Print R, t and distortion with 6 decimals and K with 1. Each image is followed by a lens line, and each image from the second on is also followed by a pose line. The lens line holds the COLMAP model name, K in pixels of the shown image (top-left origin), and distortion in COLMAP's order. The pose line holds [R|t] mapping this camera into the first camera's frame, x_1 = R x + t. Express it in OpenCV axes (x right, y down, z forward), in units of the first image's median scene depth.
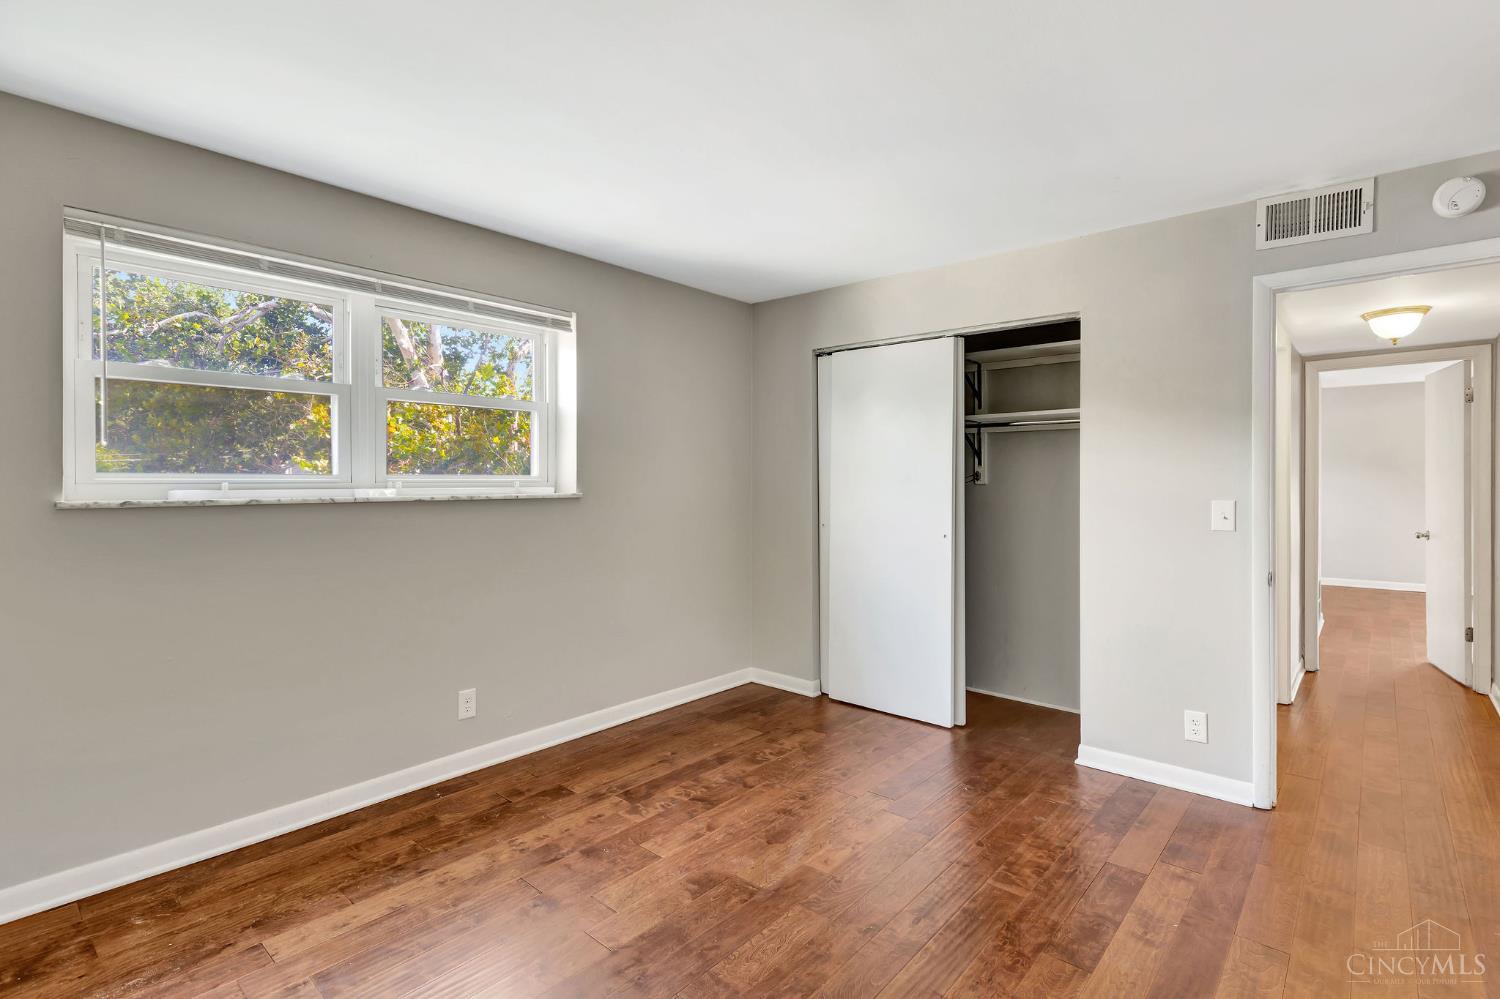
lens RADIAL K [[707.6, 0, 760.2], [0, 707.6, 486.2], [0, 0, 1]] dist [0.015892, 0.000191]
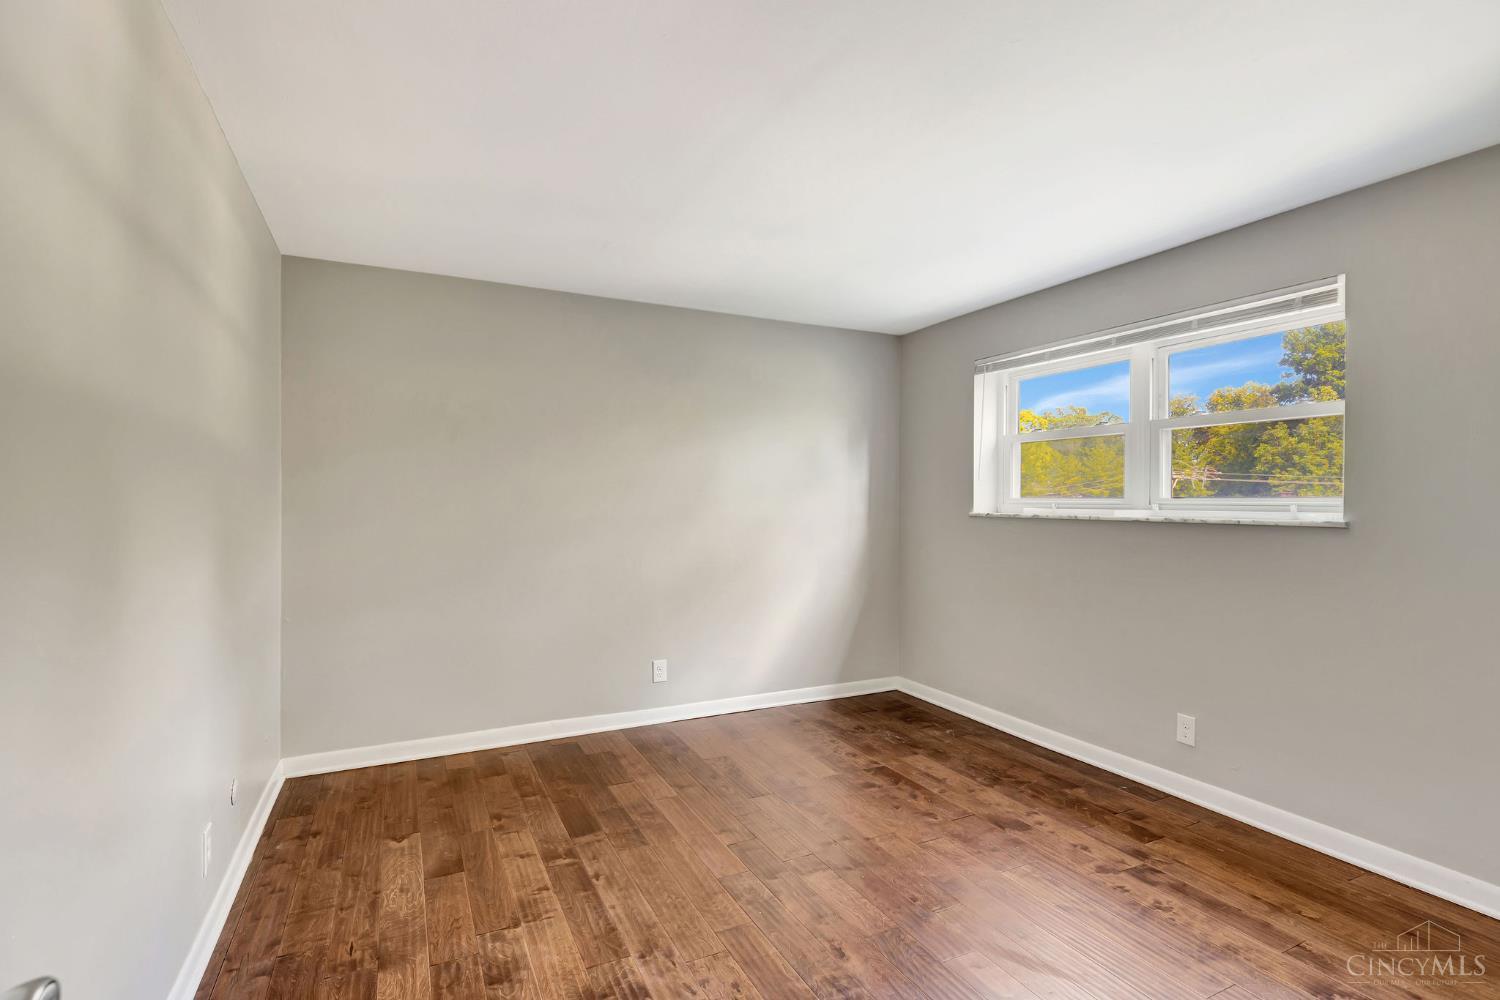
lens RADIAL K [[707.6, 0, 757.8], [0, 707.6, 503.8], [0, 0, 1]] dist [0.015892, 0.000191]
pose [[-0.357857, 0.003422, -0.933770, 0.811249], [-0.013349, 0.999872, 0.008780, -0.008443], [0.933681, 0.015607, -0.357765, 0.892530]]
